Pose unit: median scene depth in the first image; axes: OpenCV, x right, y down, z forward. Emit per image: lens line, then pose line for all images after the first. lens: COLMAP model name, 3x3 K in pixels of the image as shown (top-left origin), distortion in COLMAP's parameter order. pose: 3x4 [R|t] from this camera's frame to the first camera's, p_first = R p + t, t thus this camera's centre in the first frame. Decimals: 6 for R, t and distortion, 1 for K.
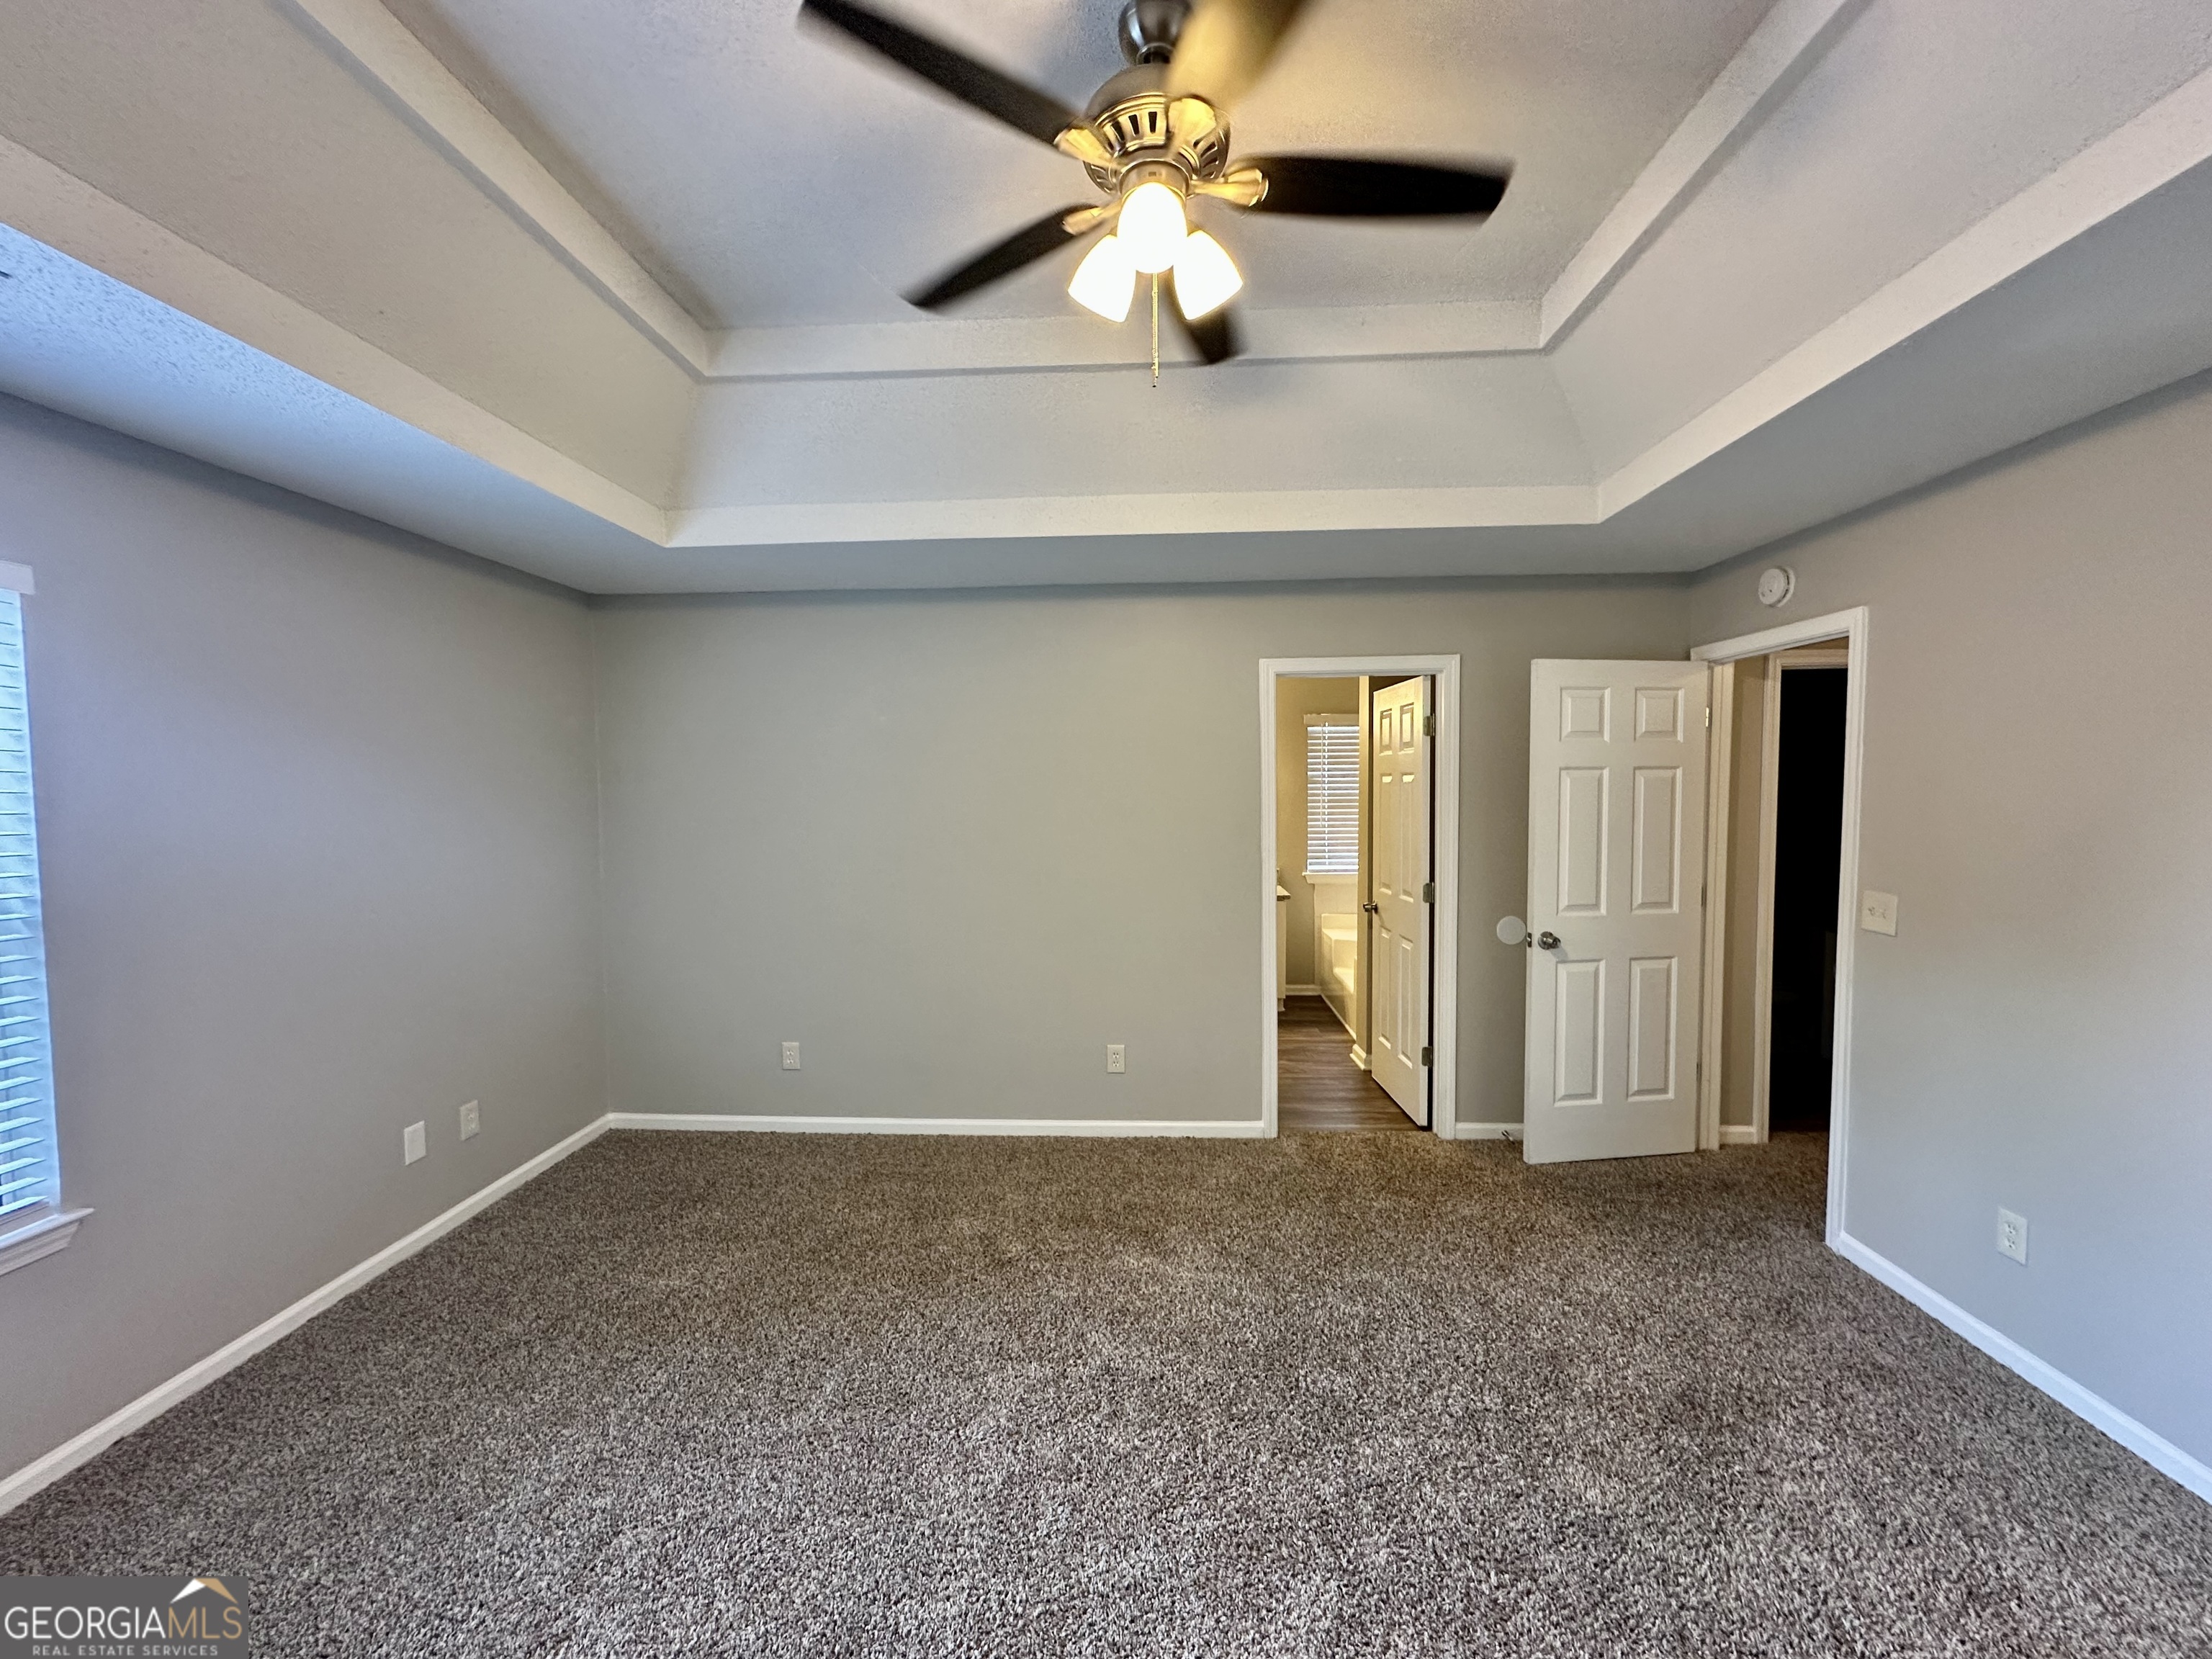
lens RADIAL K [[884.9, 0, 1106.0], [0, 884.9, 834.3], [0, 0, 1]] dist [-0.001694, 0.000516]
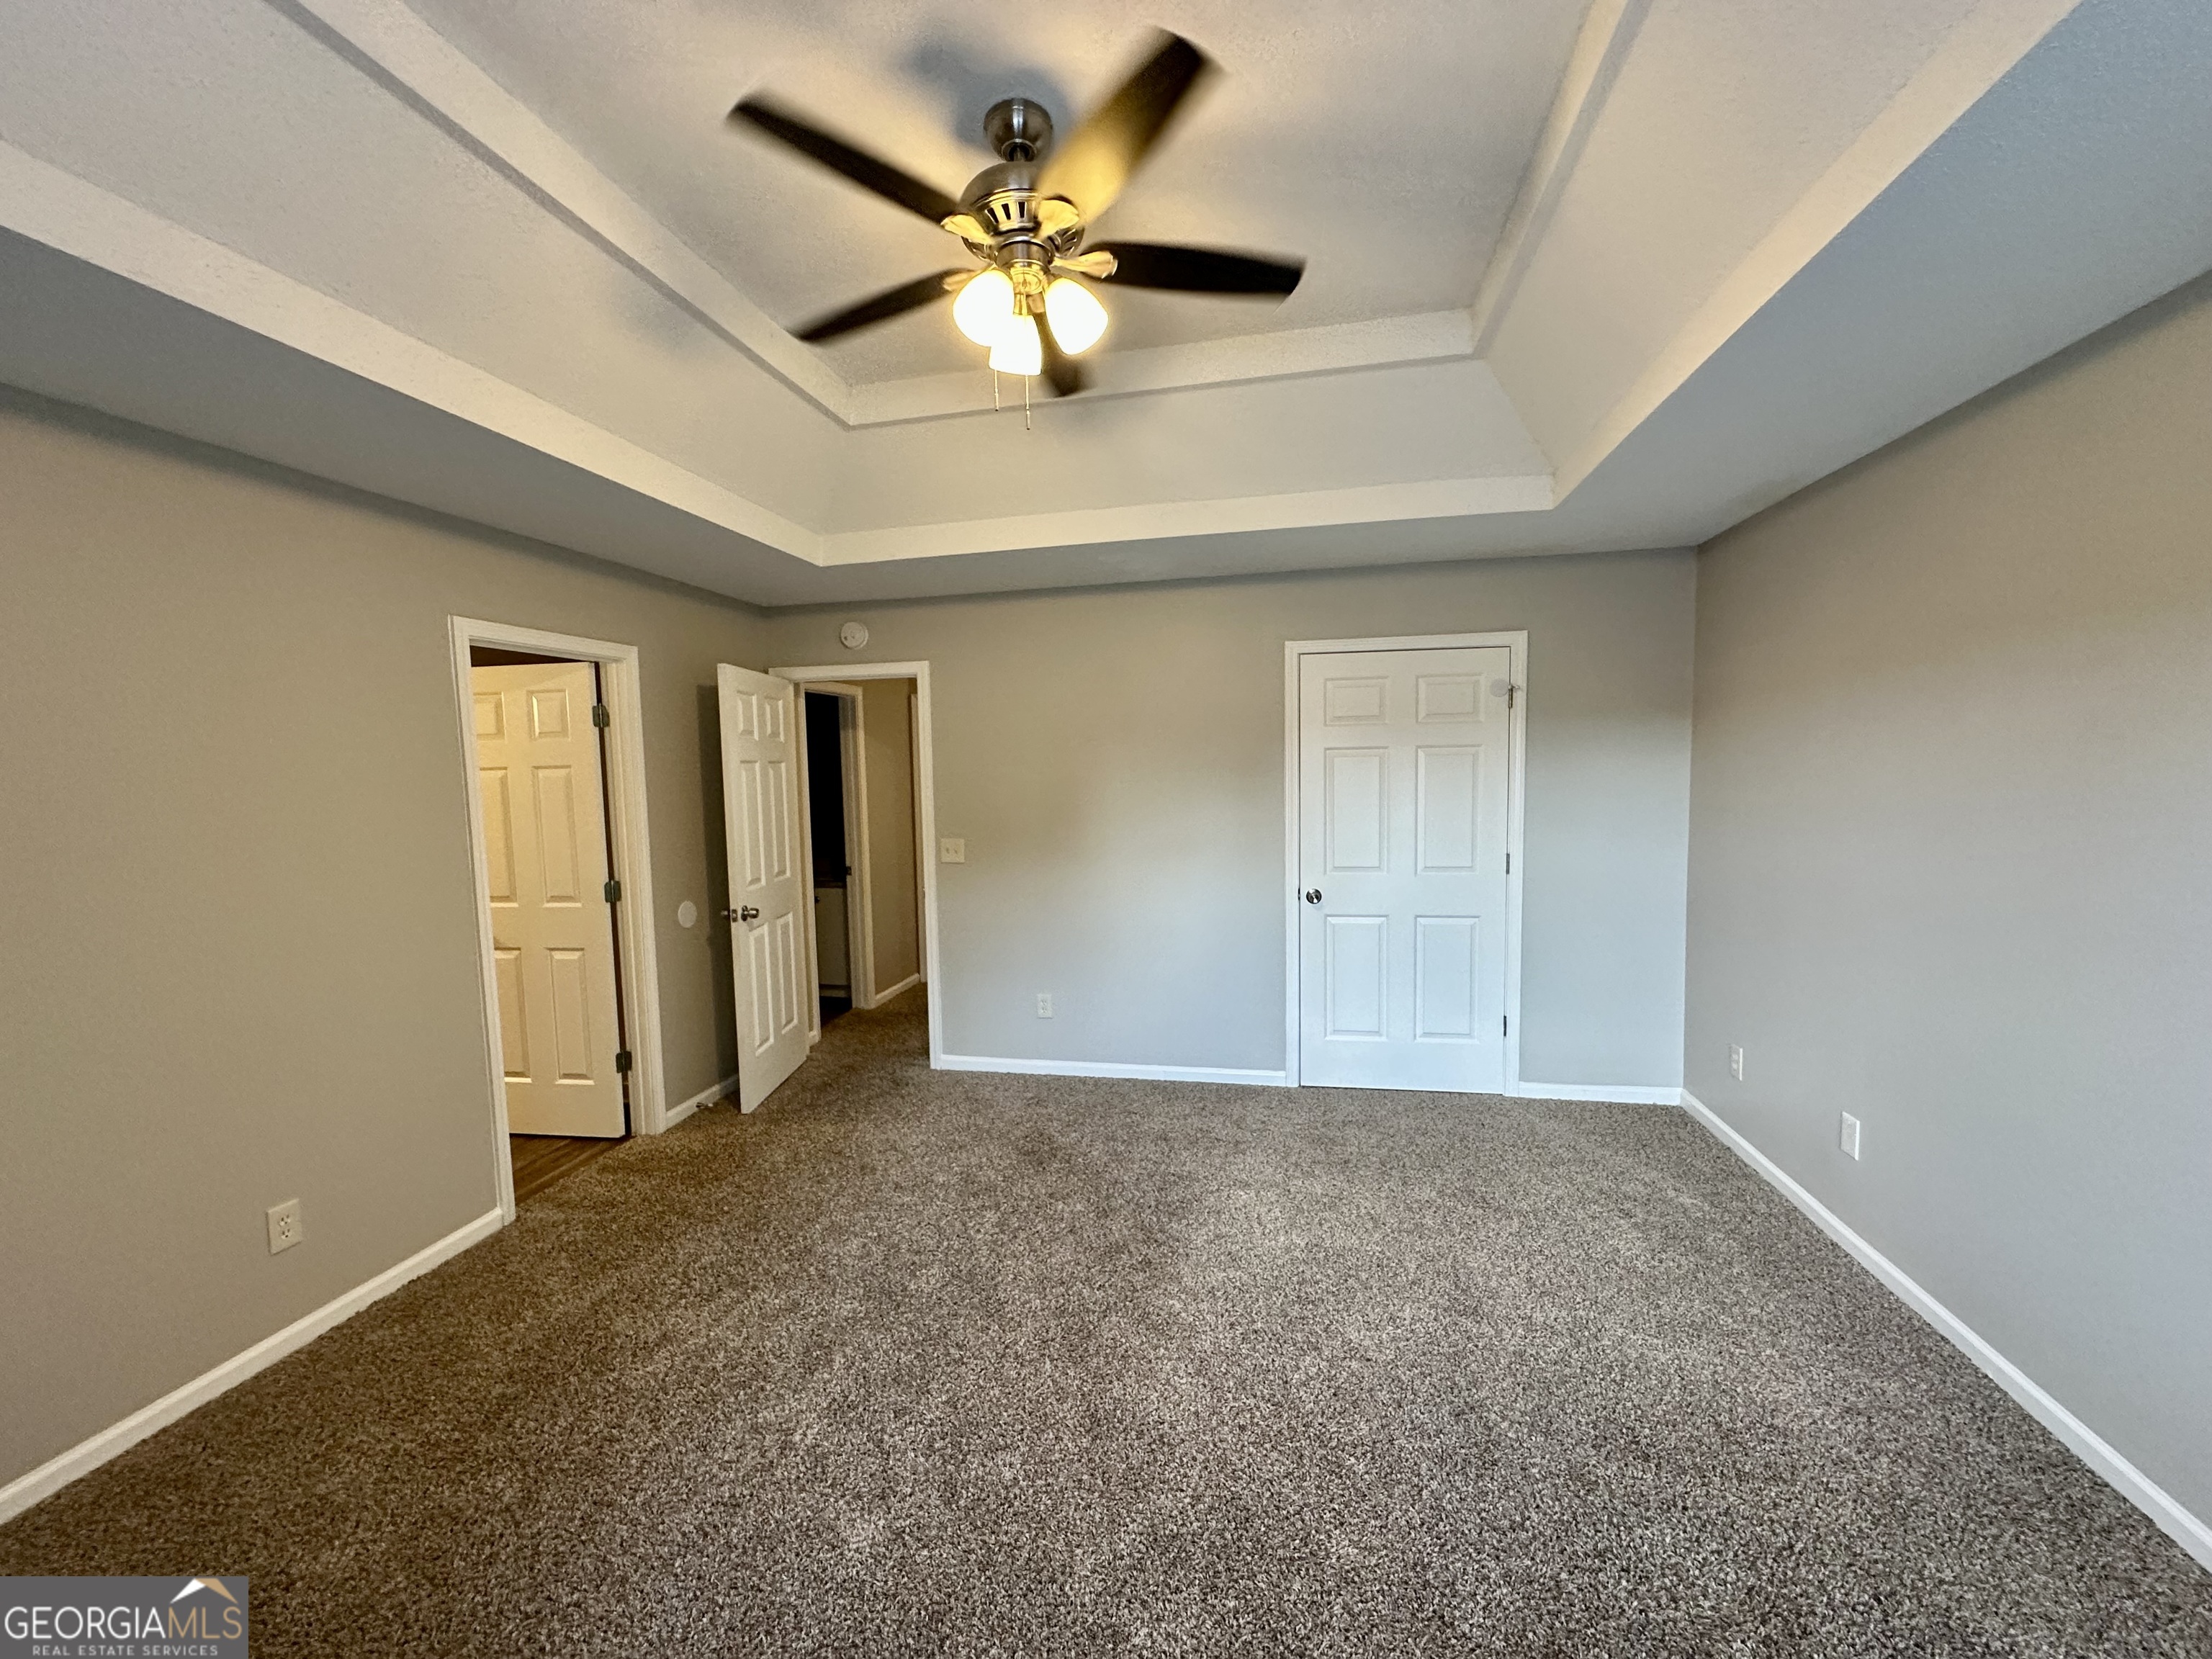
lens RADIAL K [[884.9, 0, 1106.4], [0, 884.9, 831.8], [0, 0, 1]] dist [-0.001694, 0.000516]
pose [[0.154519, -0.068500, 0.985612, -0.537898], [0.071684, 0.995742, 0.057966, -0.016172], [-0.985386, 0.061696, 0.158772, 0.352302]]
